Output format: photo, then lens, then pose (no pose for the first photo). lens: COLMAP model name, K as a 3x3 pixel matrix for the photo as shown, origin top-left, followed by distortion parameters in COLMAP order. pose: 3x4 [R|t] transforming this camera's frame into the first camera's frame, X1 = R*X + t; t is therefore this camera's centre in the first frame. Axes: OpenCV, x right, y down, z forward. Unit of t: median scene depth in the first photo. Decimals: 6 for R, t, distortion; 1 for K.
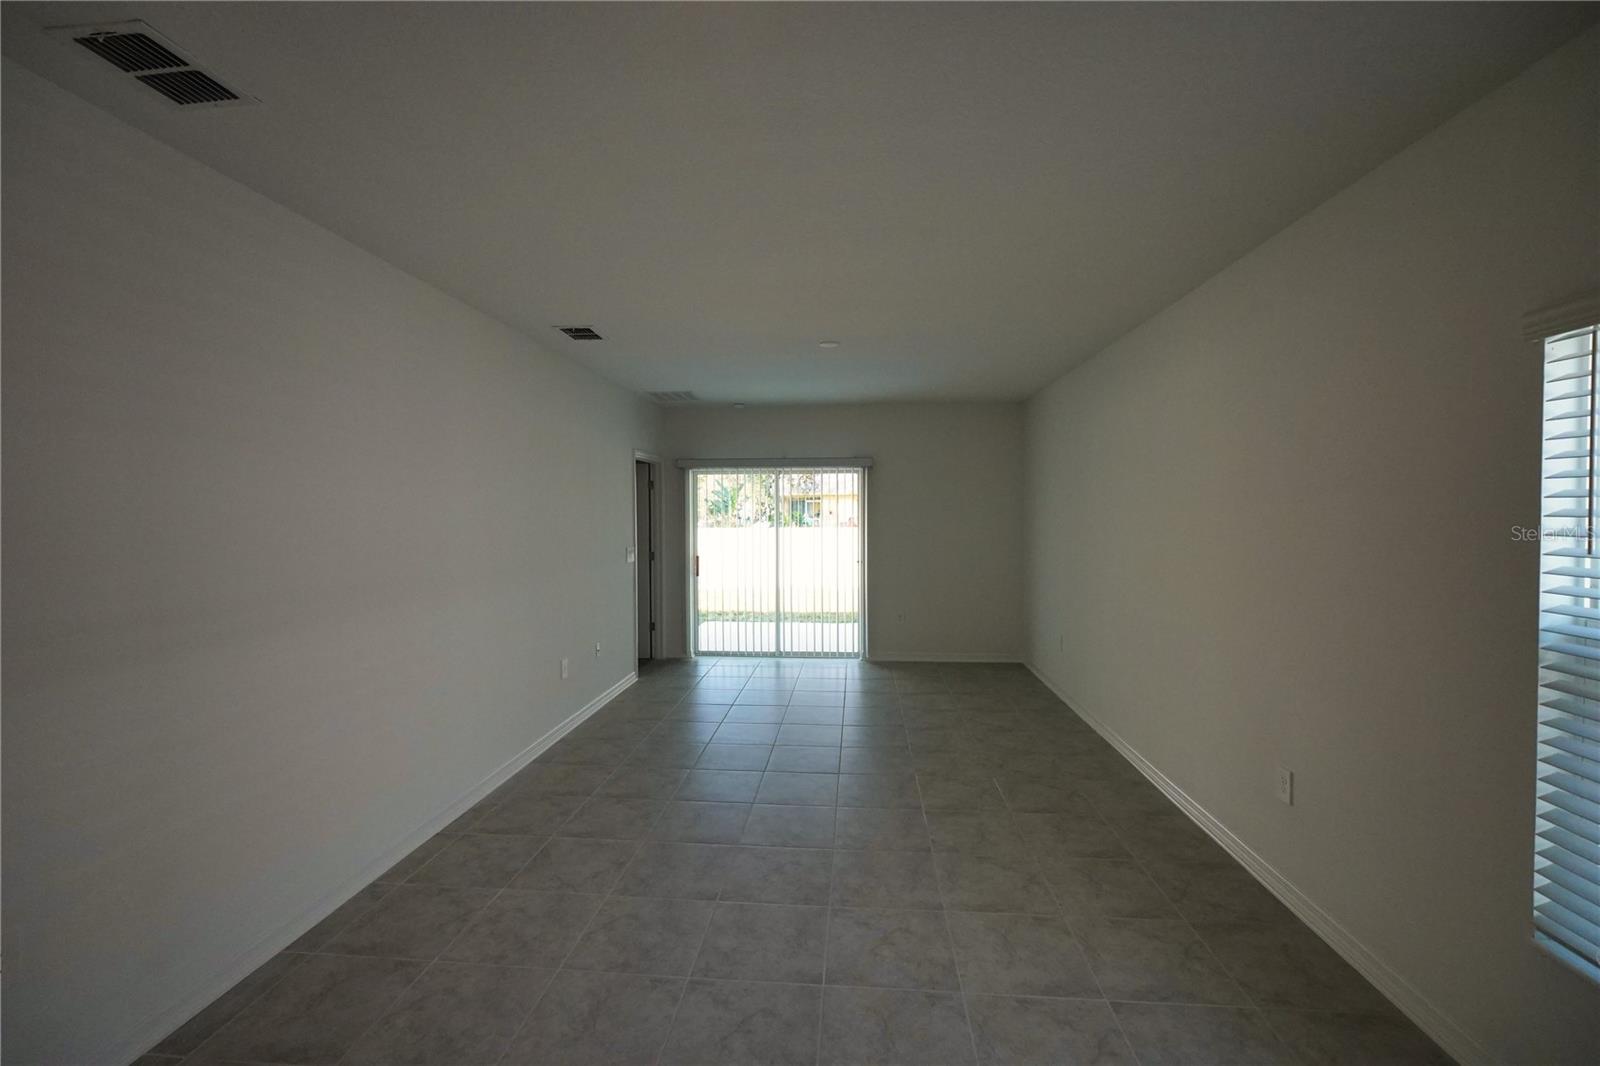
lens RADIAL K [[672.3, 0, 801.8], [0, 672.3, 520.8], [0, 0, 1]] dist [-0.020442, 0.006013]
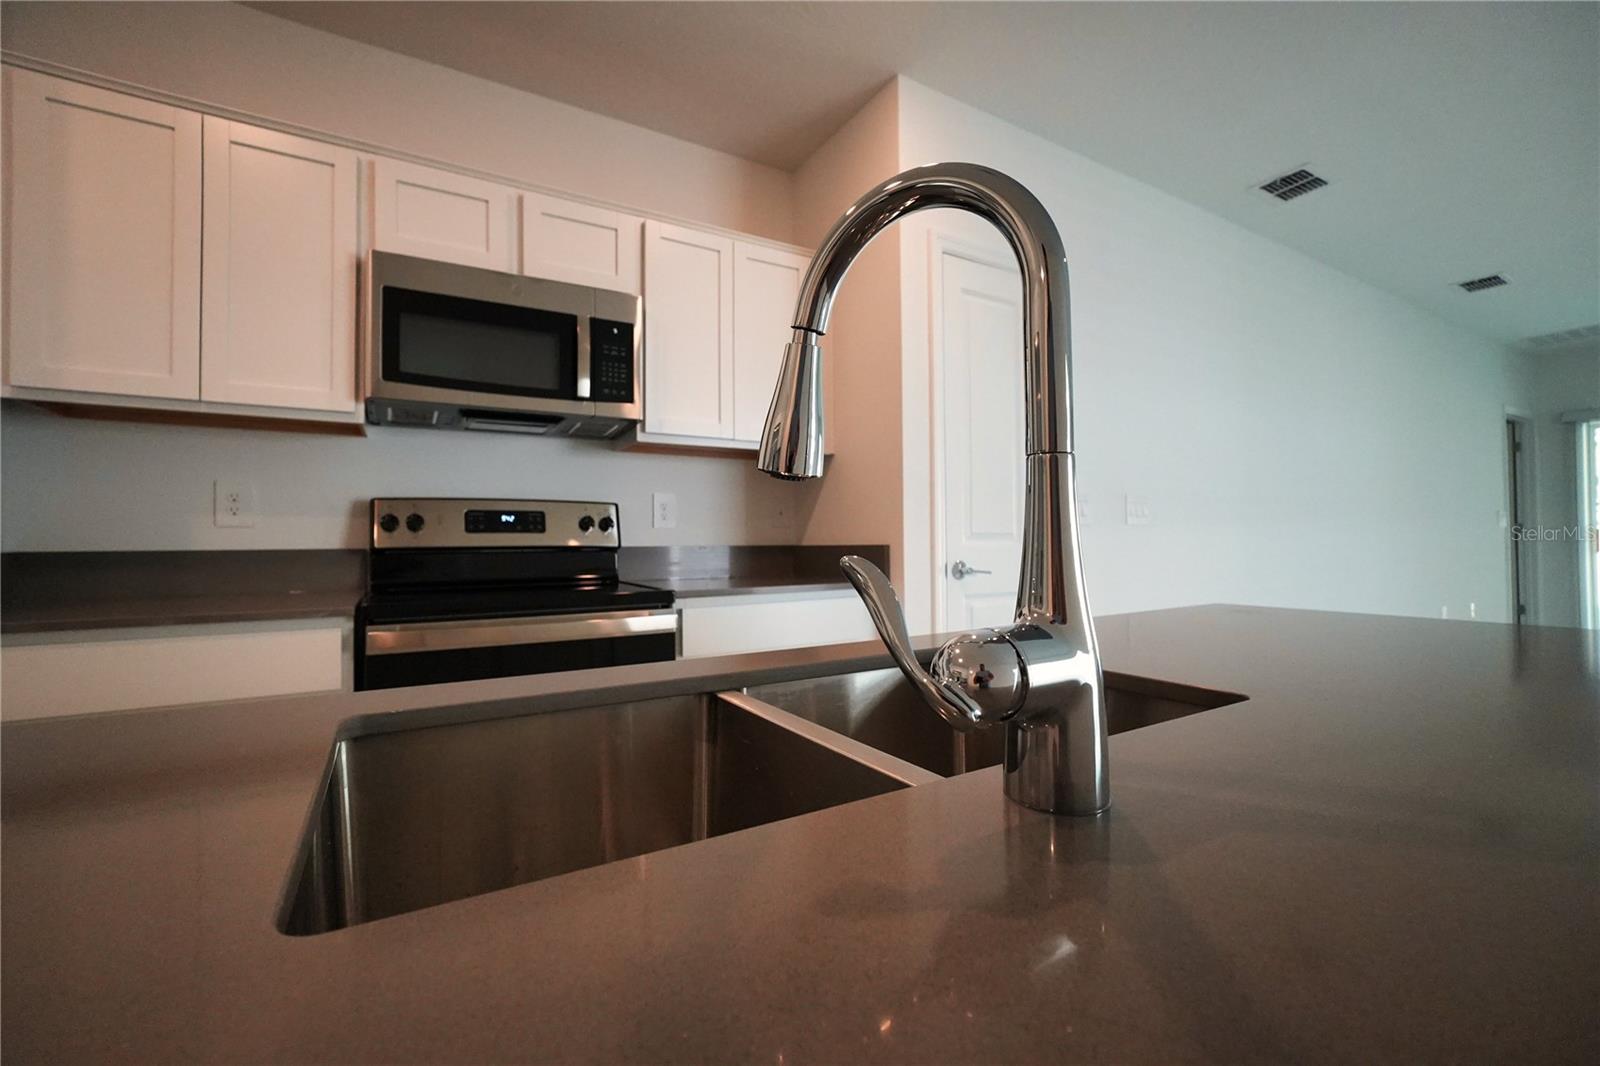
lens RADIAL K [[672.3, 0, 796.9], [0, 672.3, 531.5], [0, 0, 1]] dist [-0.020442, 0.006013]
pose [[0.573351, -0.012879, -0.819209, -0.057857], [0.001280, 0.999889, -0.014824, 0.067765], [0.819309, 0.007450, 0.573304, -0.260874]]
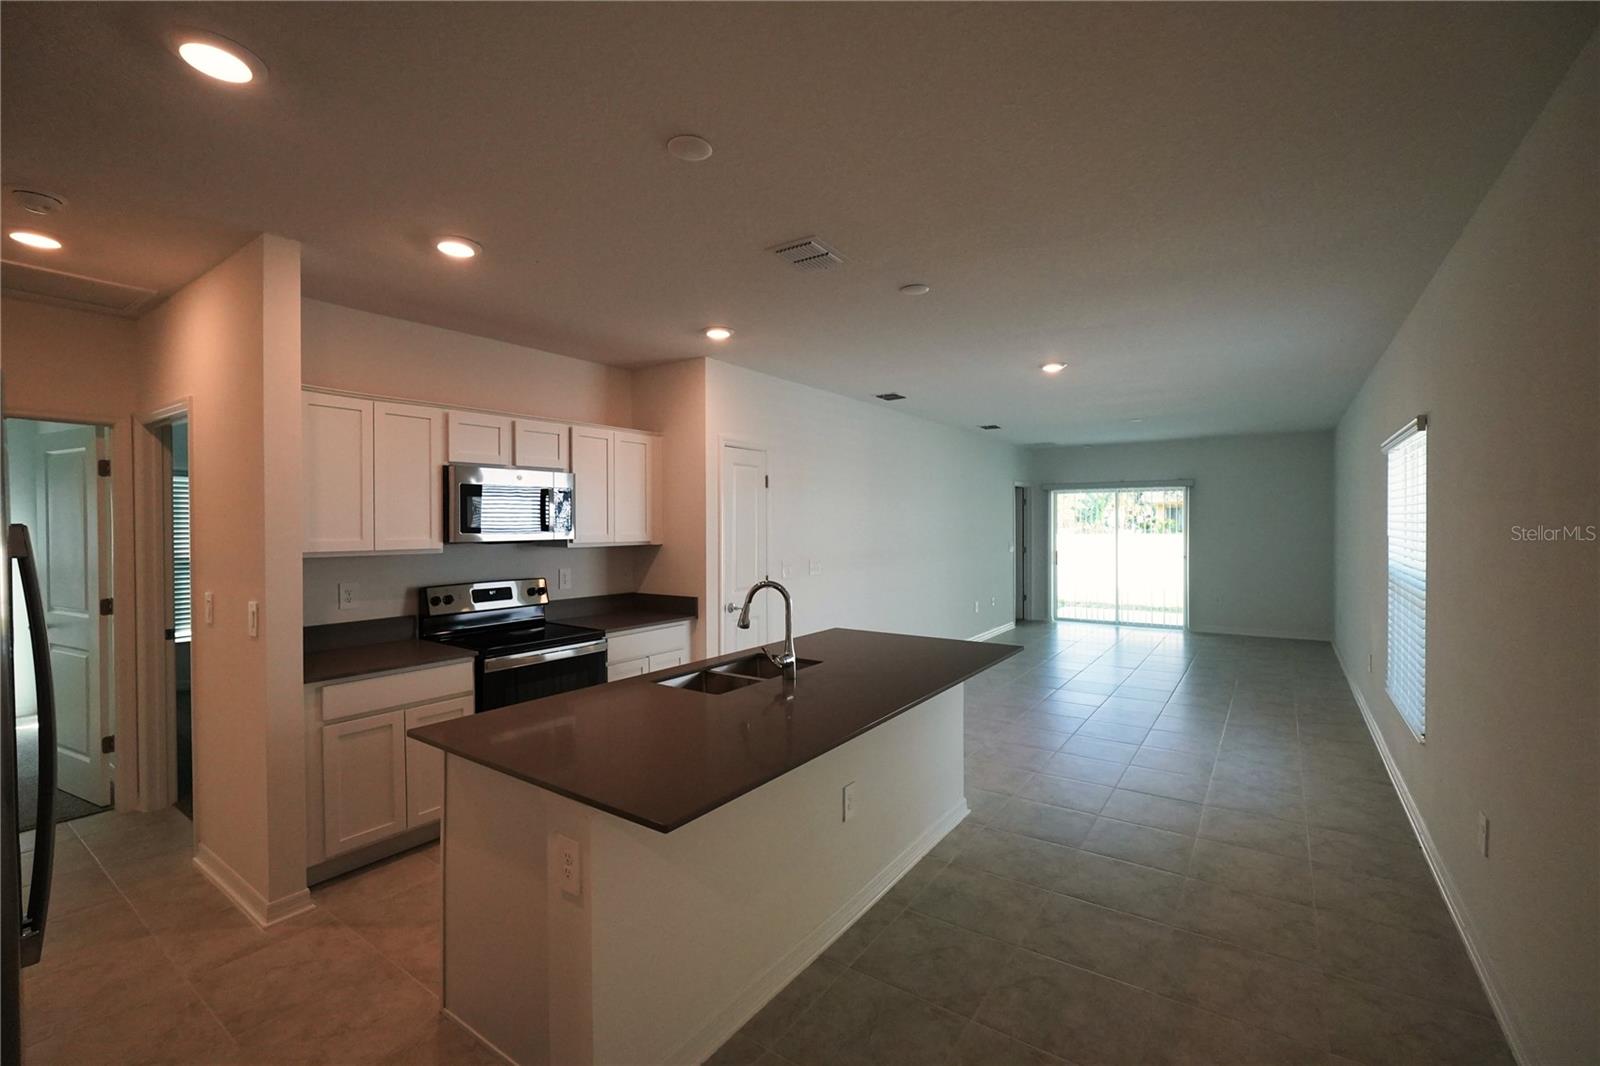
lens RADIAL K [[672.3, 0, 800.4], [0, 672.3, 539.1], [0, 0, 1]] dist [-0.020442, 0.006013]
pose [[0.861566, 0.011027, -0.507526, 0.102756], [-0.003116, 0.999860, 0.016434, 0.005259], [0.507636, -0.012577, 0.861480, -0.529113]]
